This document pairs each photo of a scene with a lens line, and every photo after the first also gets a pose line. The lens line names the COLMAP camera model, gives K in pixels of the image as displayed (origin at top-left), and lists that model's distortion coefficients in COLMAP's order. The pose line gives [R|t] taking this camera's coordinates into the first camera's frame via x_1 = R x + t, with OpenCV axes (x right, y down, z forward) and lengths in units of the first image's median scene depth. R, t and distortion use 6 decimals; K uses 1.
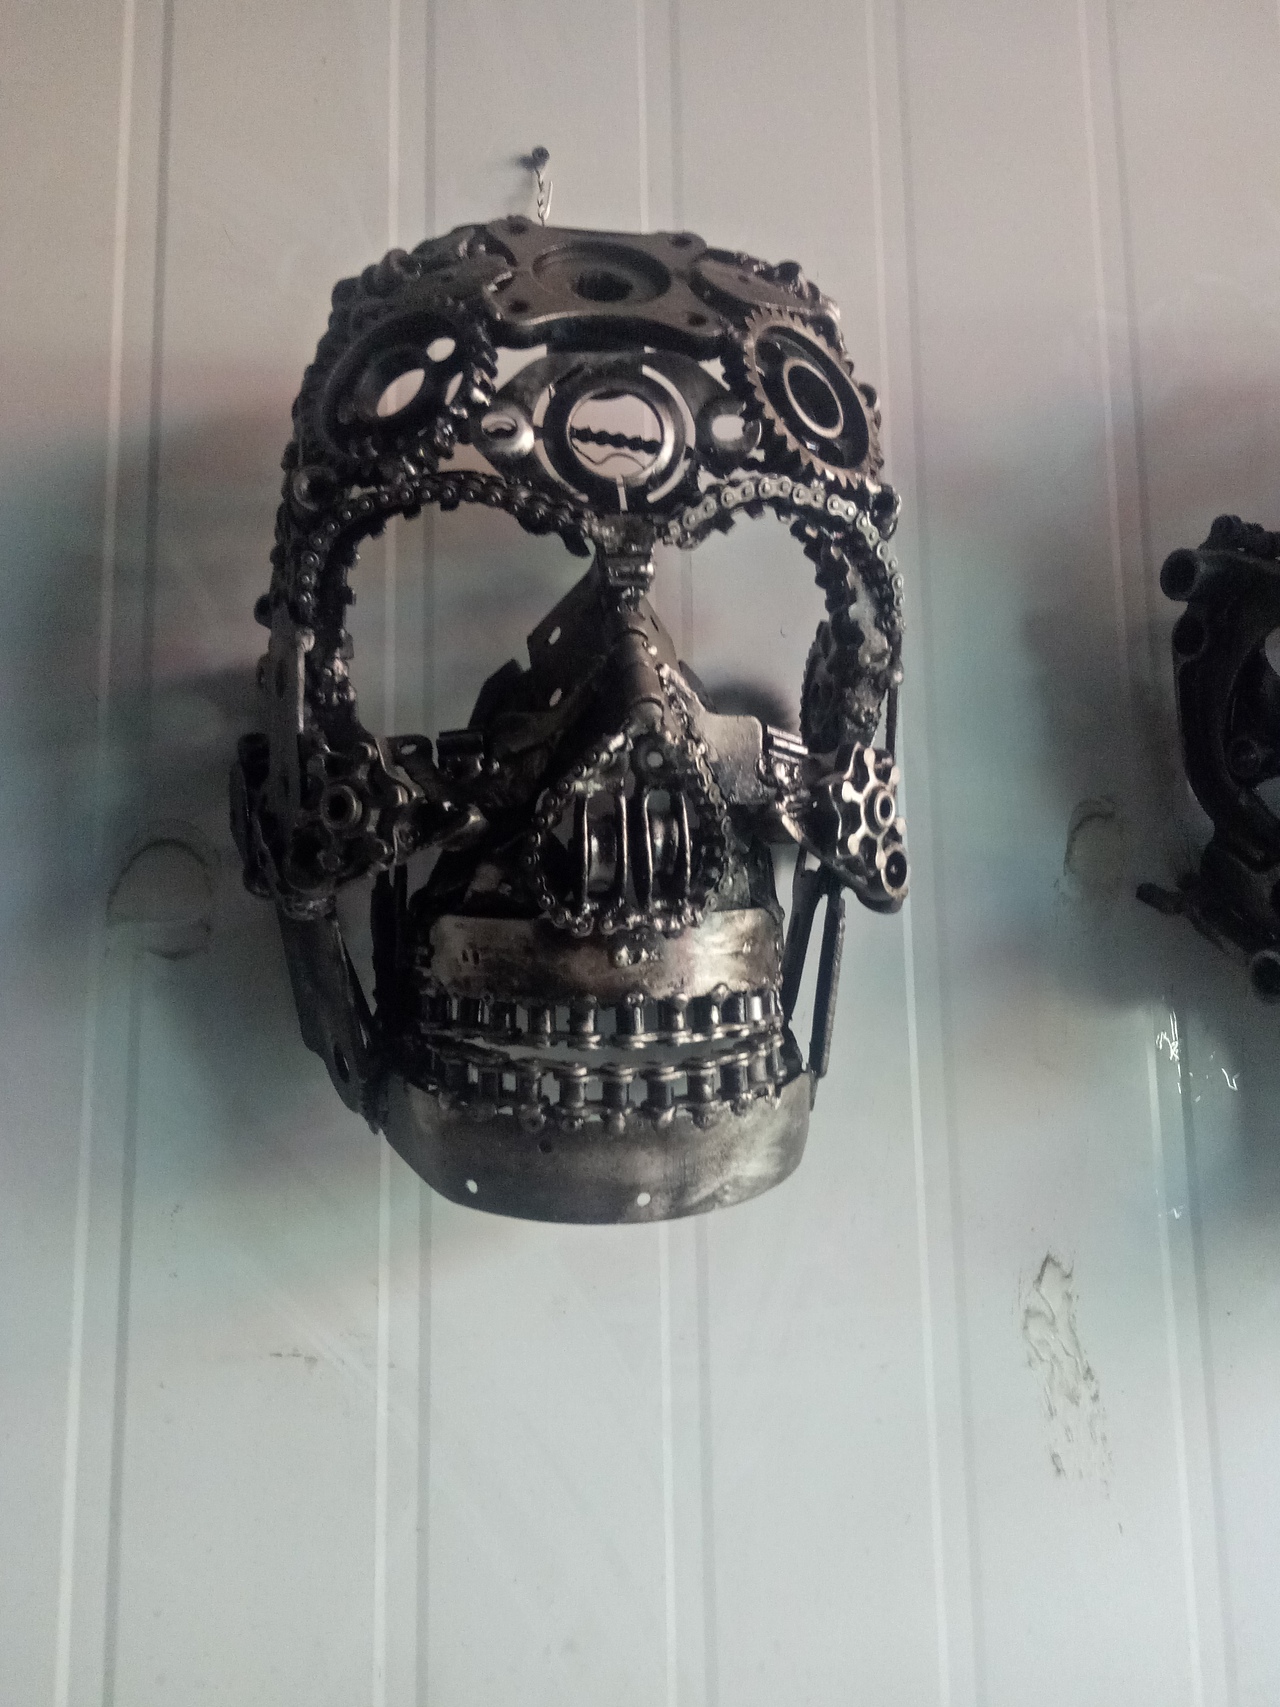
lens RADIAL K [[1316.0, 0, 644.6], [0, 1316.0, 856.1], [0, 0, 1]] dist [0.017463, -0.005621]
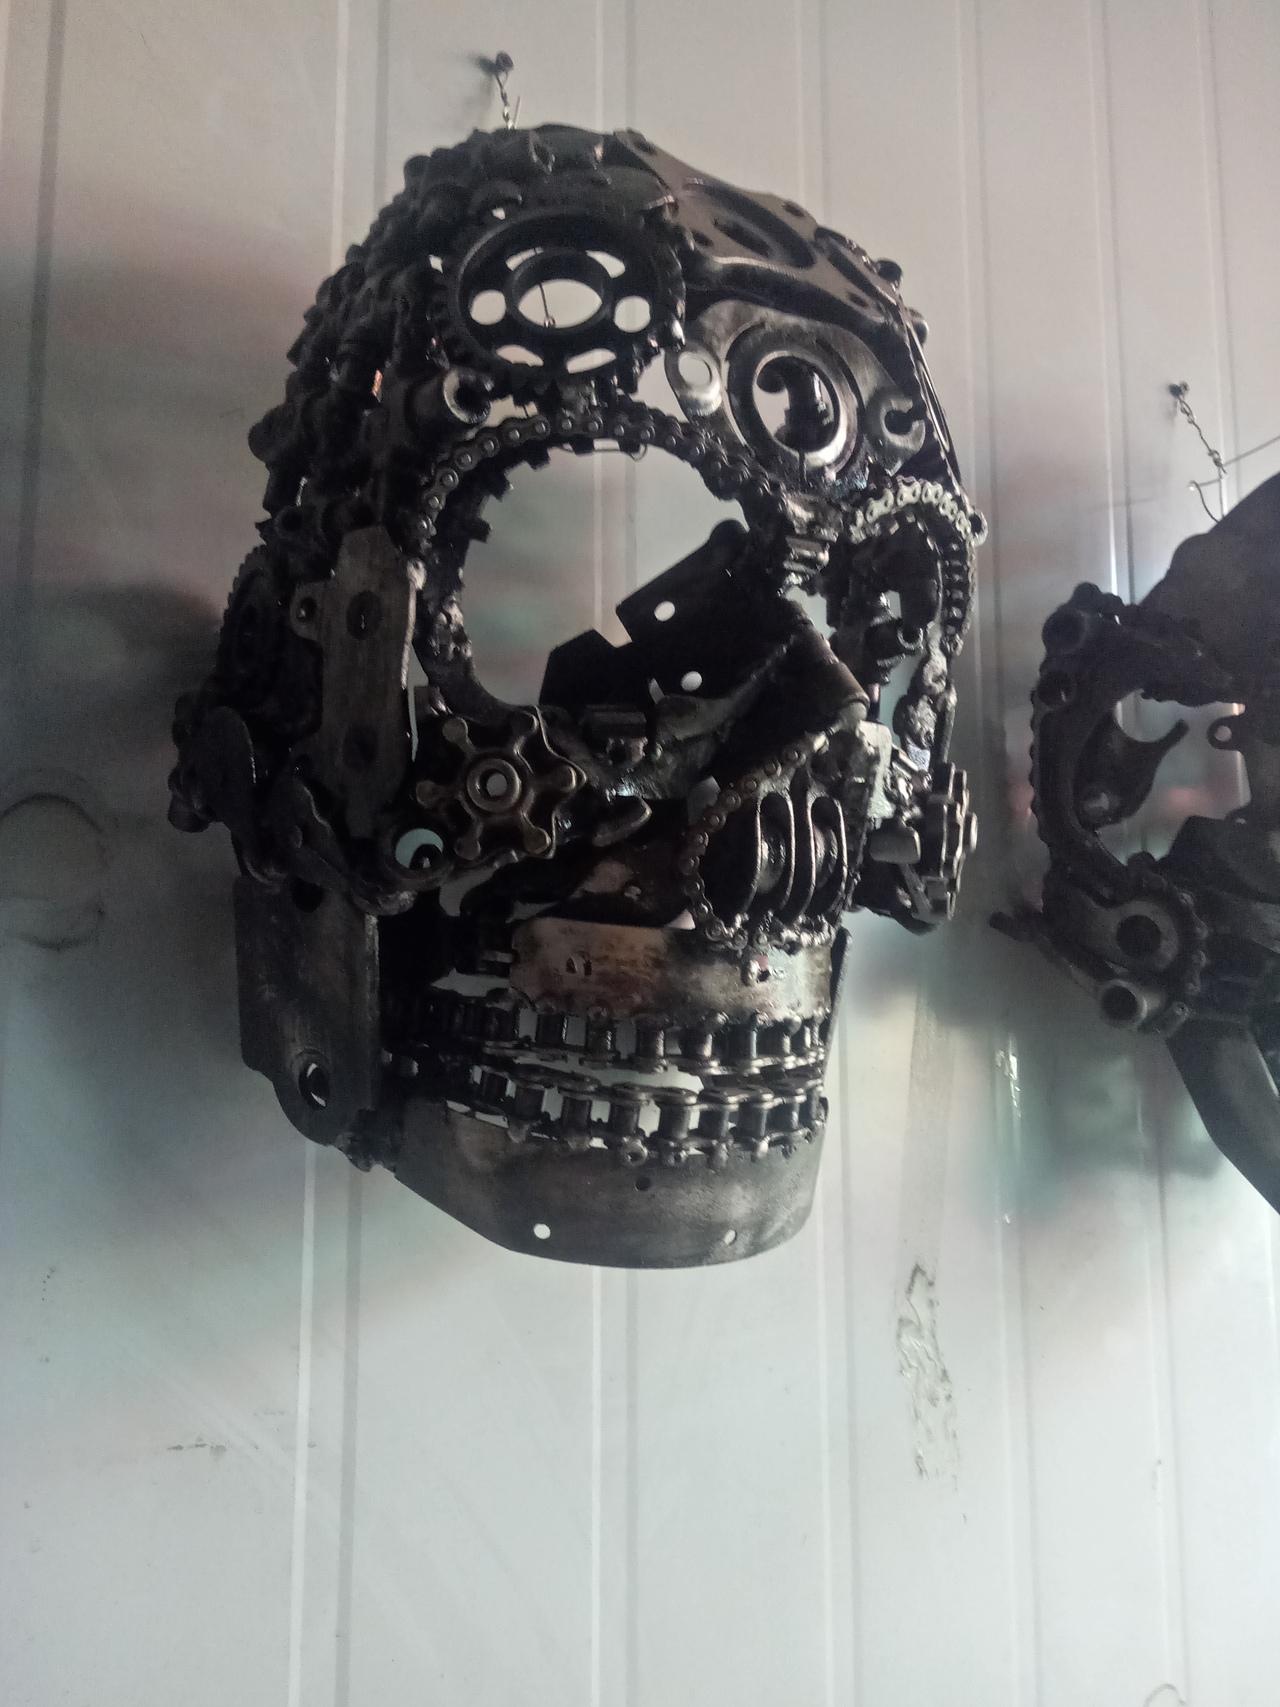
lens RADIAL K [[1316.0, 0, 644.6], [0, 1316.0, 856.1], [0, 0, 1]] dist [0.017463, -0.005621]
pose [[0.911622, 0.068374, 0.405303, -0.442828], [-0.070005, 0.997488, -0.010815, 0.009541], [-0.405024, -0.018514, 0.914118, 0.188470]]
